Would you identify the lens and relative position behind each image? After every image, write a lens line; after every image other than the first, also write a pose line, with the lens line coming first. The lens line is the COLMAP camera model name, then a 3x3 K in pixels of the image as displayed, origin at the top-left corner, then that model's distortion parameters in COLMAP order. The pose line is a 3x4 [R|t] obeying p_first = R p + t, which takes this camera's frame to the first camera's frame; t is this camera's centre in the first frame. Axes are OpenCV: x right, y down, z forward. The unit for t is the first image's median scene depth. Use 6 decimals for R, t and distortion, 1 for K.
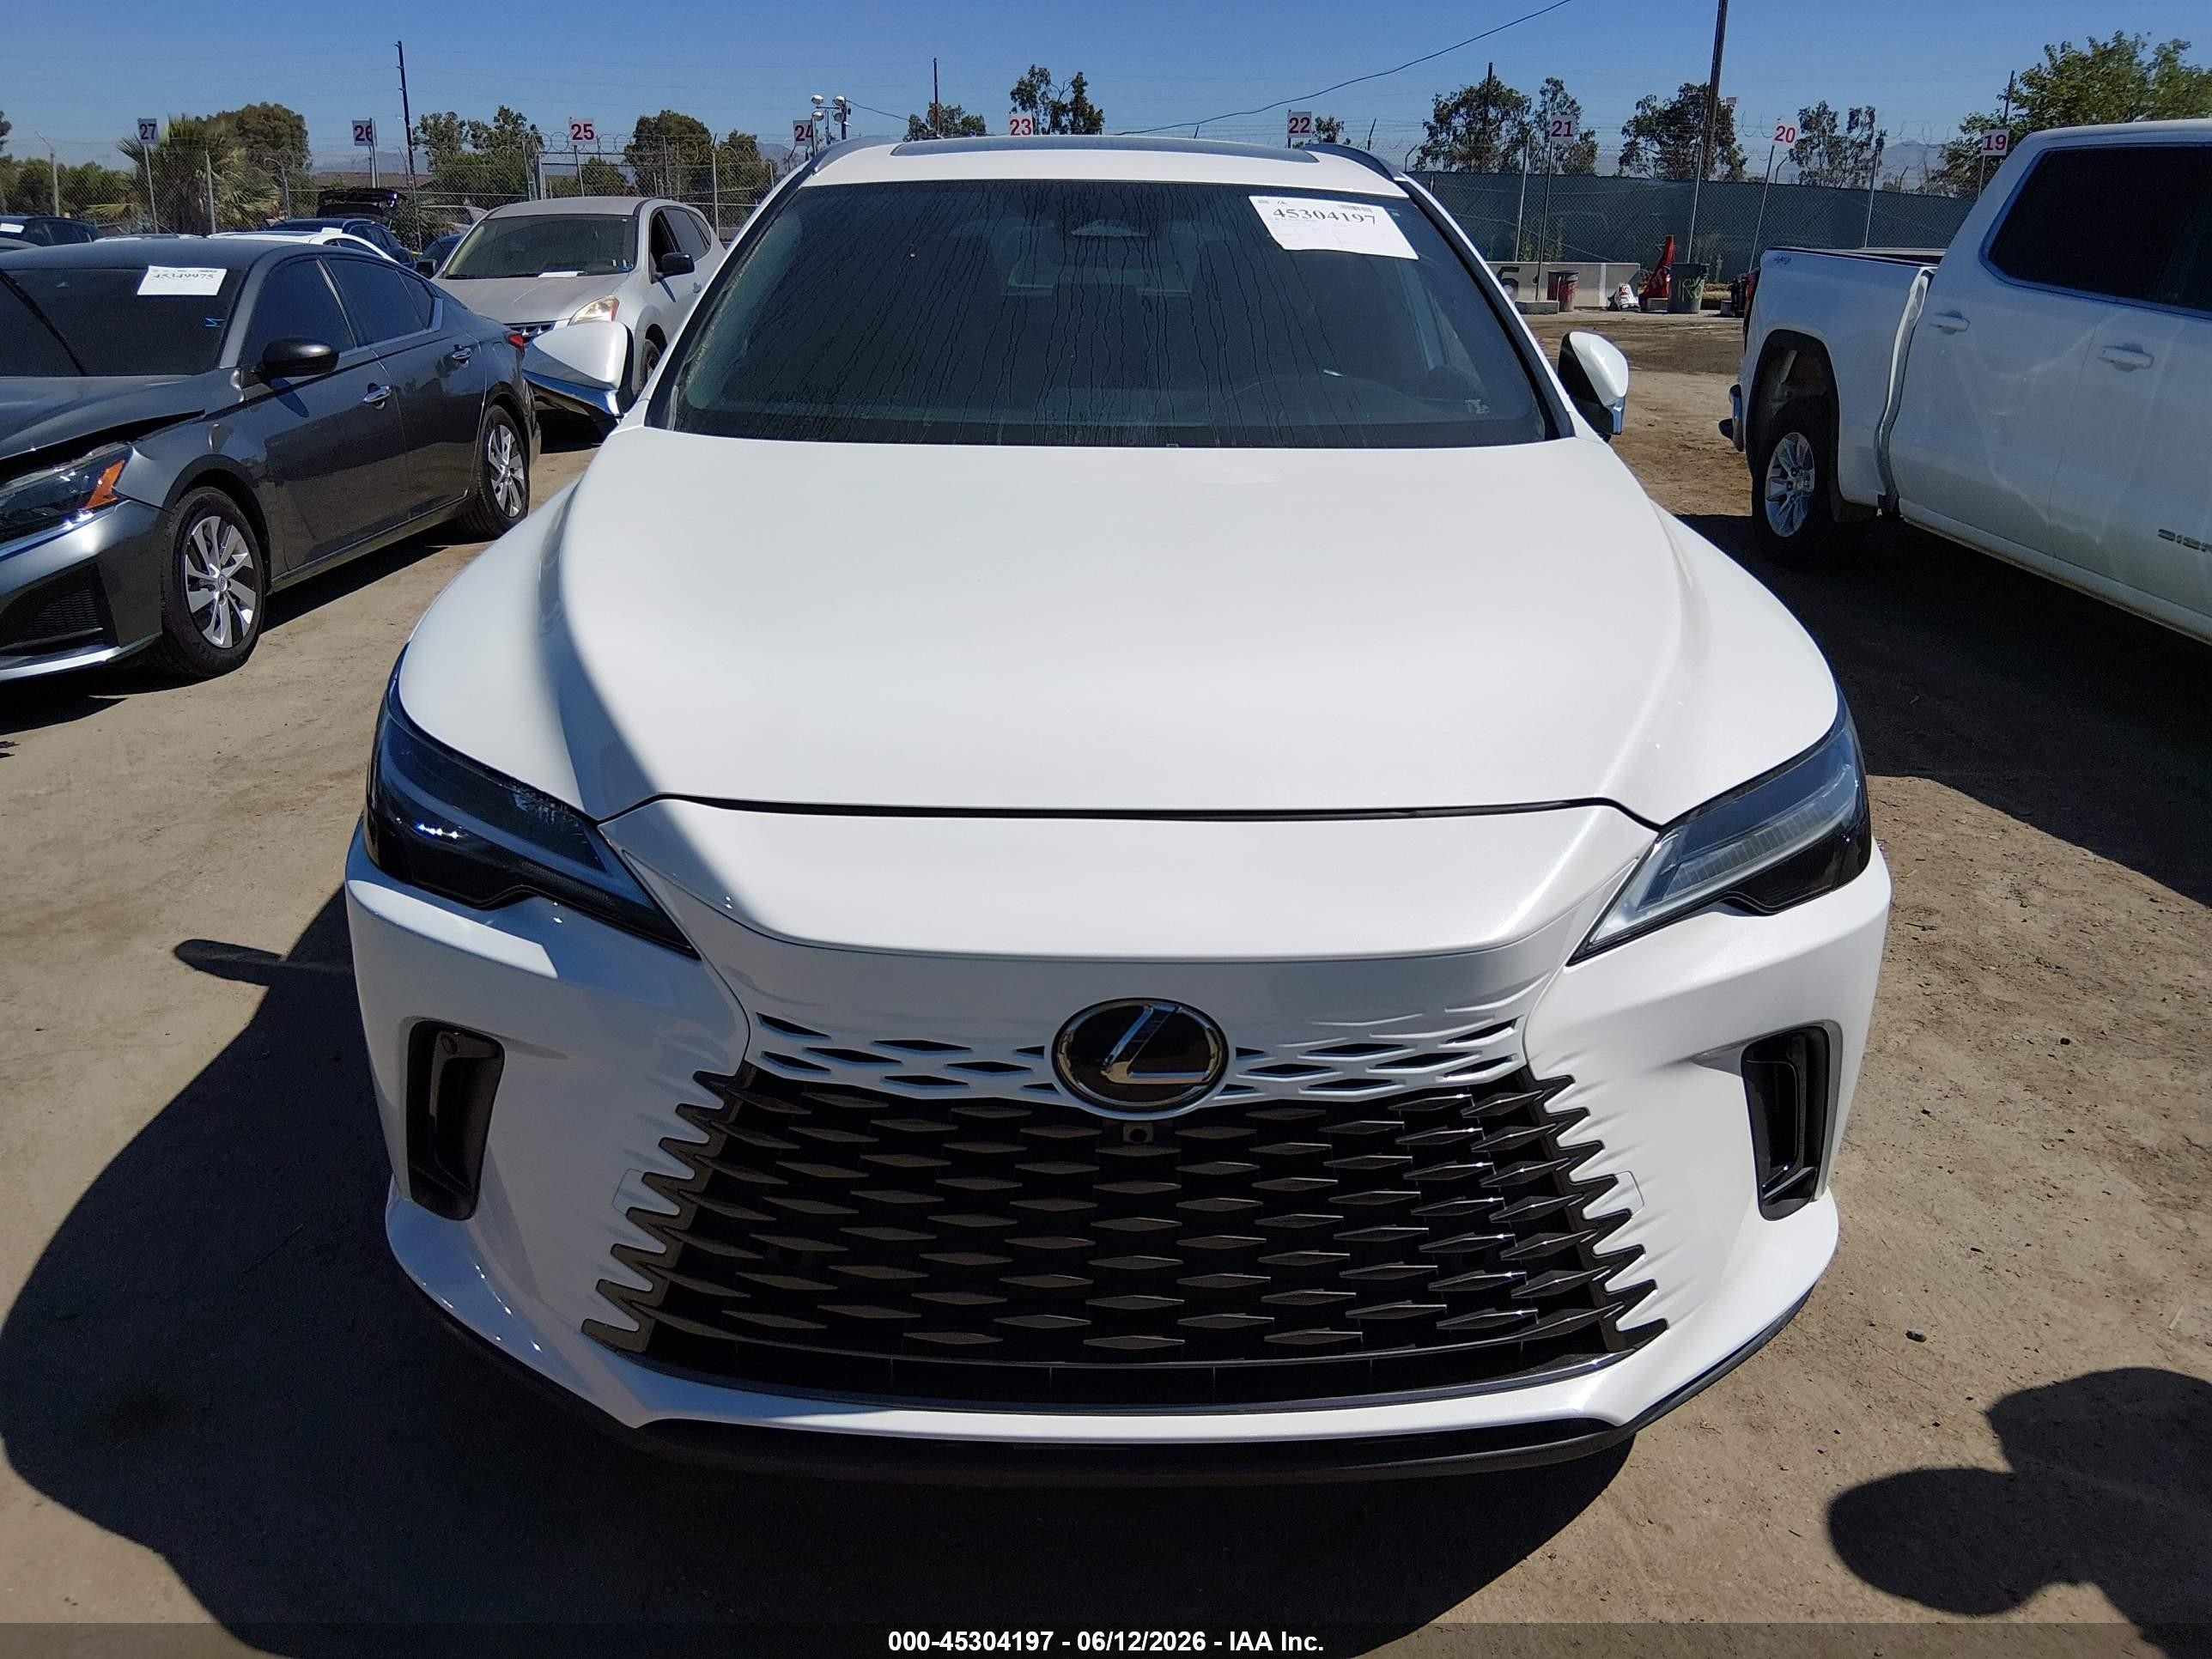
lens RADIAL K [[1960.8, 0, 1106.0], [0, 1960.8, 829.5], [0, 0, 1]] dist [0.006811, -0.016864]
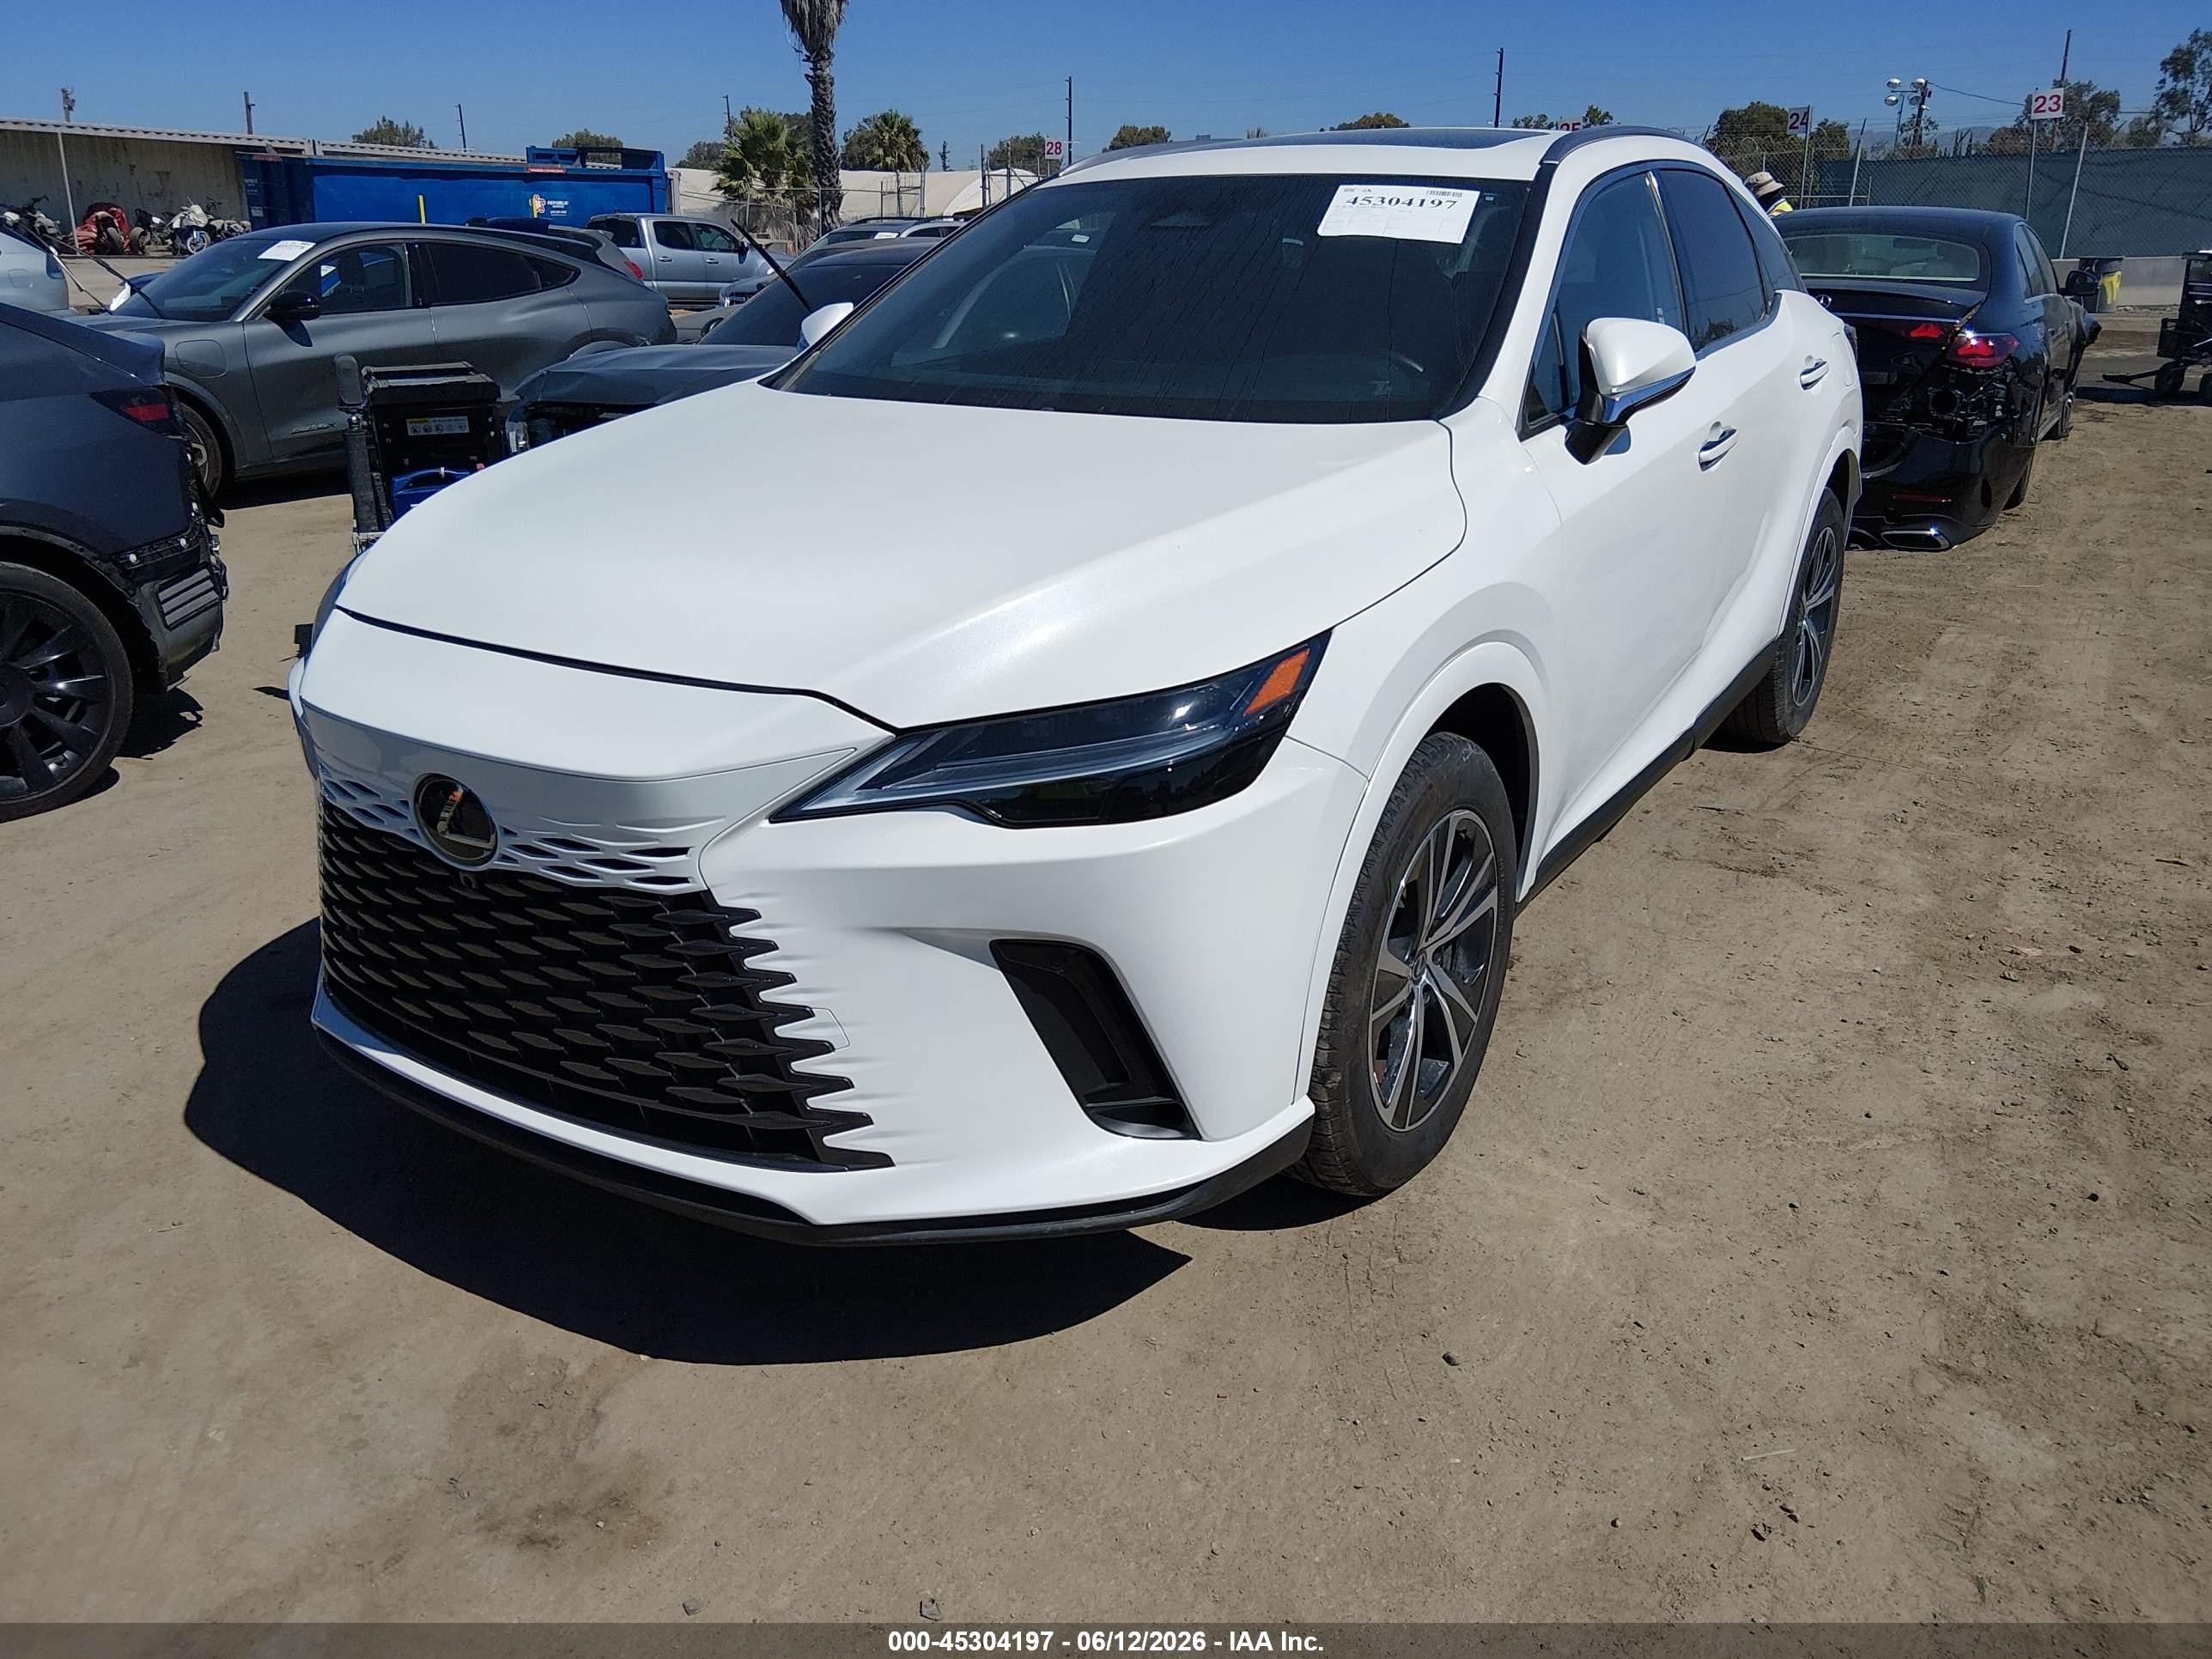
lens RADIAL K [[1960.8, 0, 1106.0], [0, 1960.8, 829.5], [0, 0, 1]] dist [0.006811, -0.016864]
pose [[0.799500, 0.163374, -0.578021, 0.148852], [-0.162110, 0.985280, 0.054258, -0.003462], [0.578377, 0.050323, 0.814216, 0.017522]]
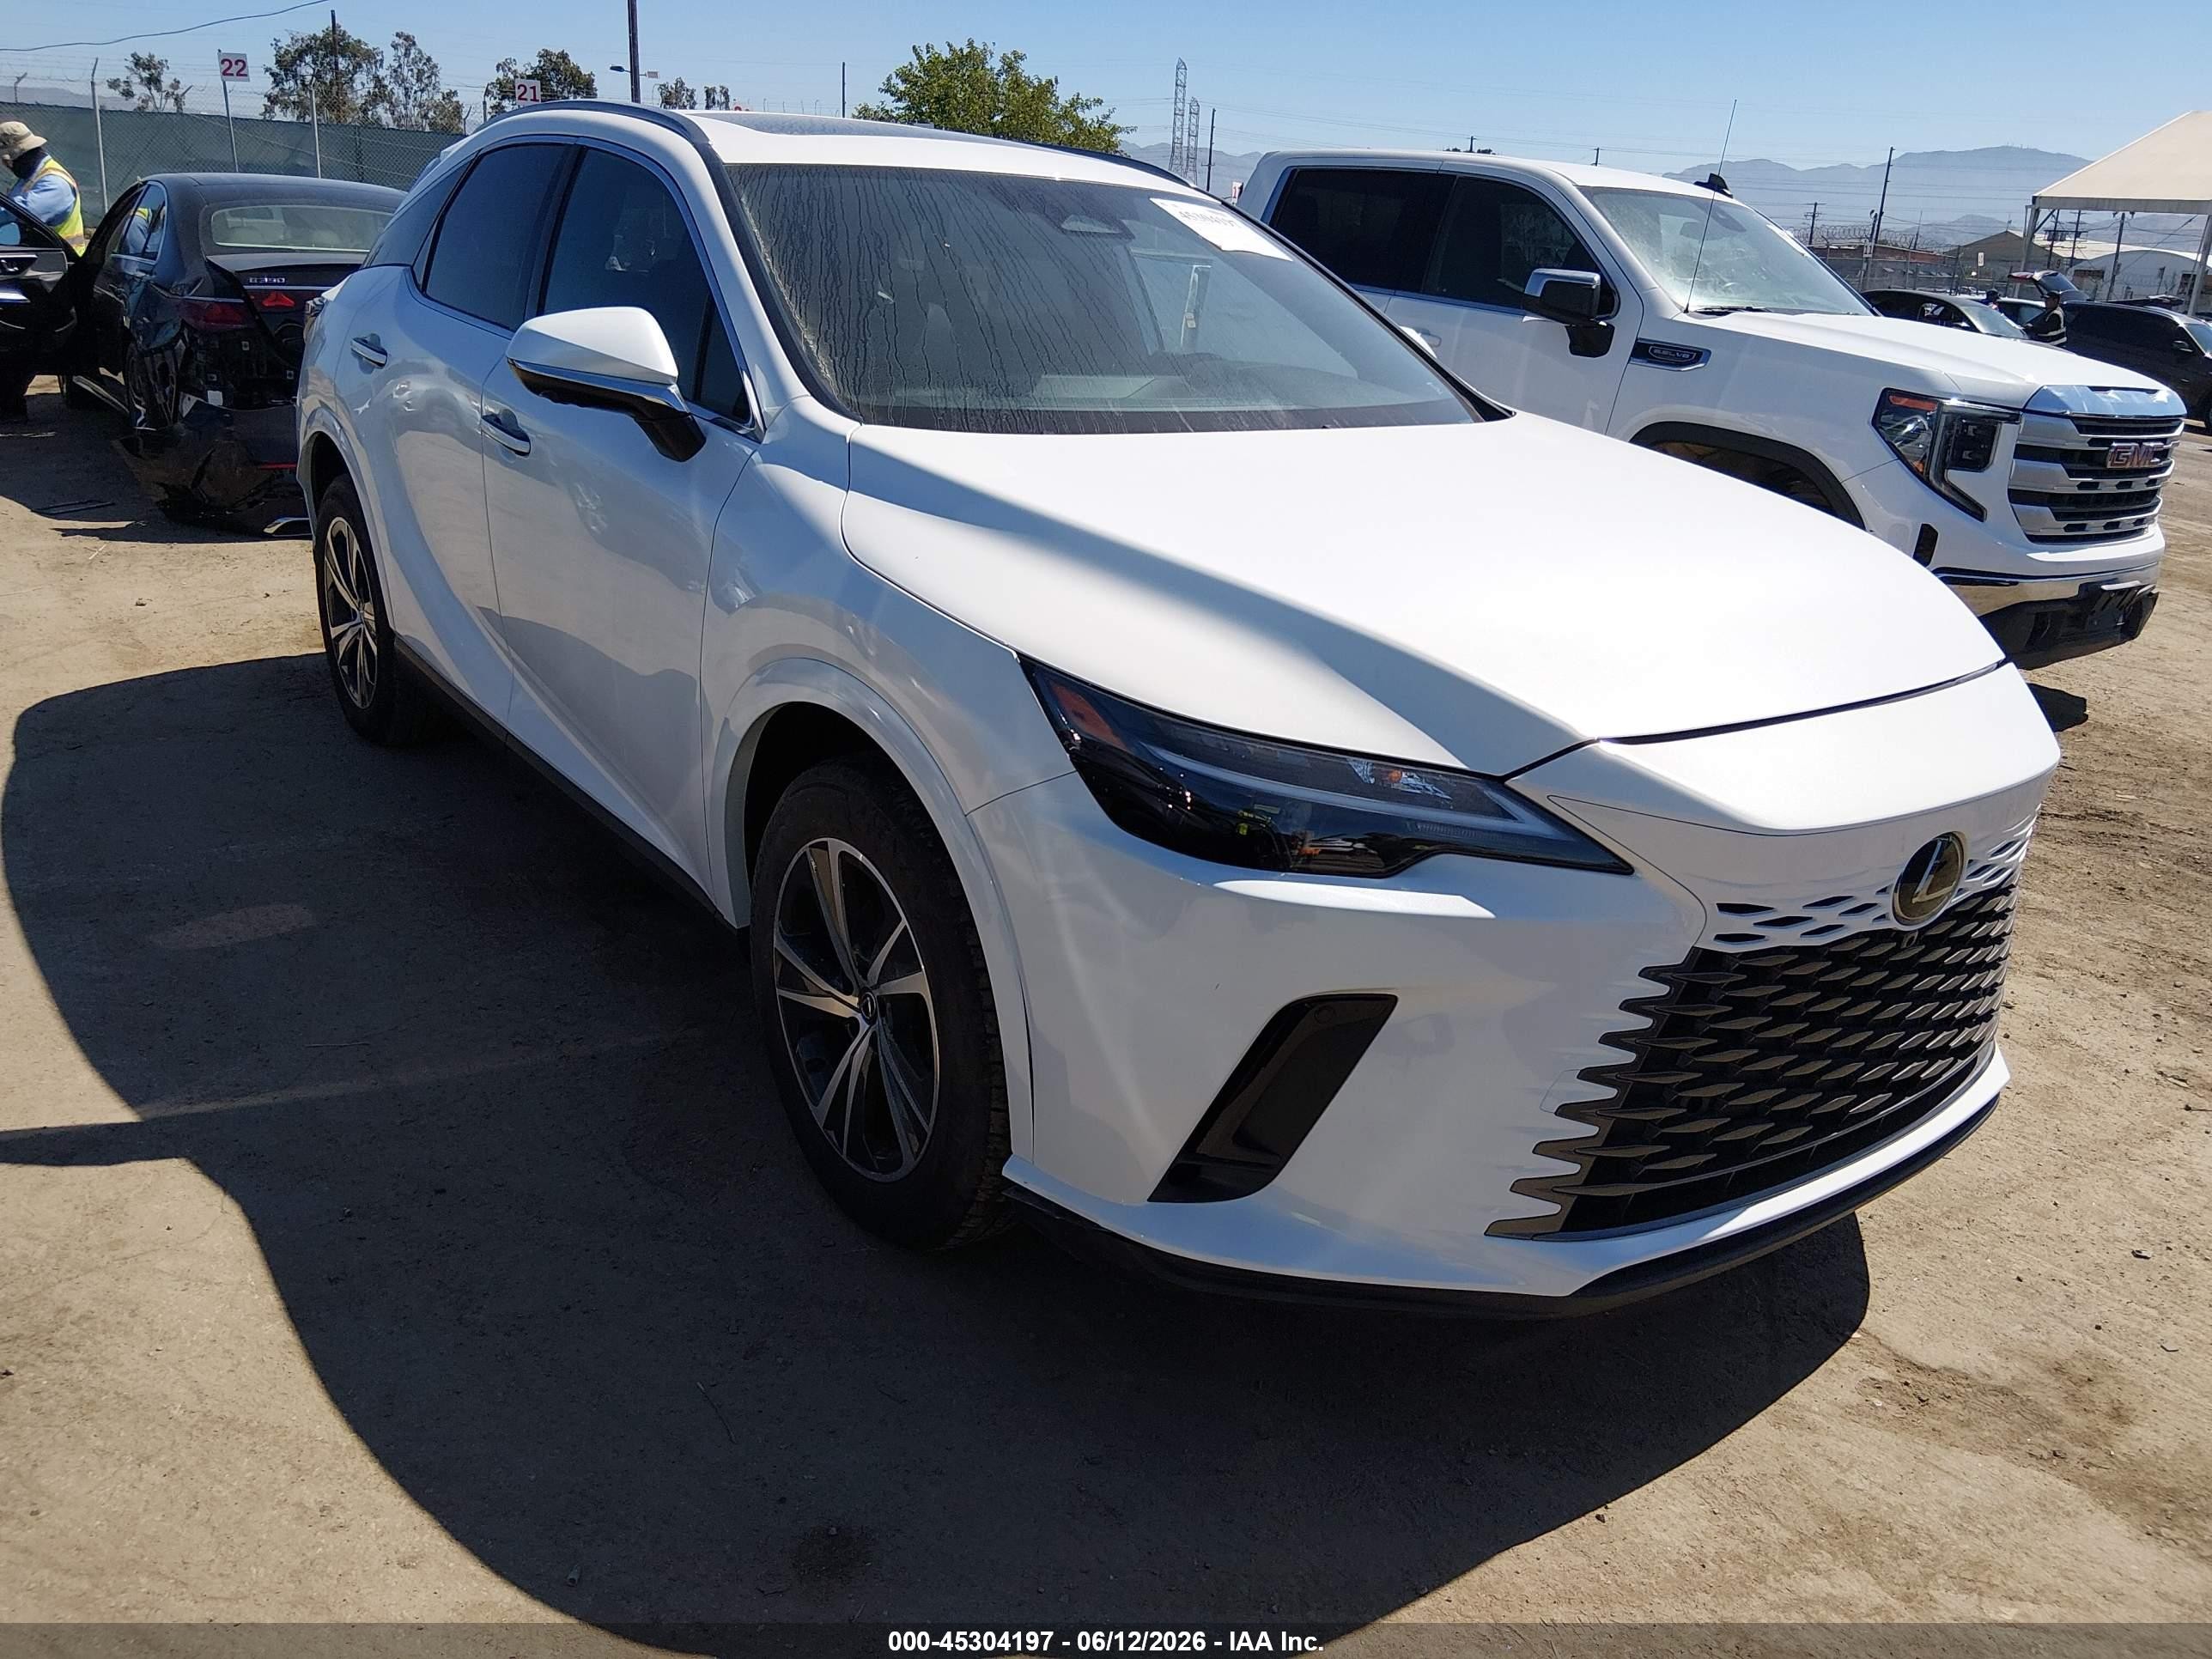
lens RADIAL K [[1960.8, 0, 1106.0], [0, 1960.8, 829.5], [0, 0, 1]] dist [0.006811, -0.016864]
pose [[0.792580, -0.152421, 0.590411, -0.152627], [0.140867, 0.987832, 0.065917, -0.010827], [-0.593274, 0.030925, 0.804407, 0.032315]]
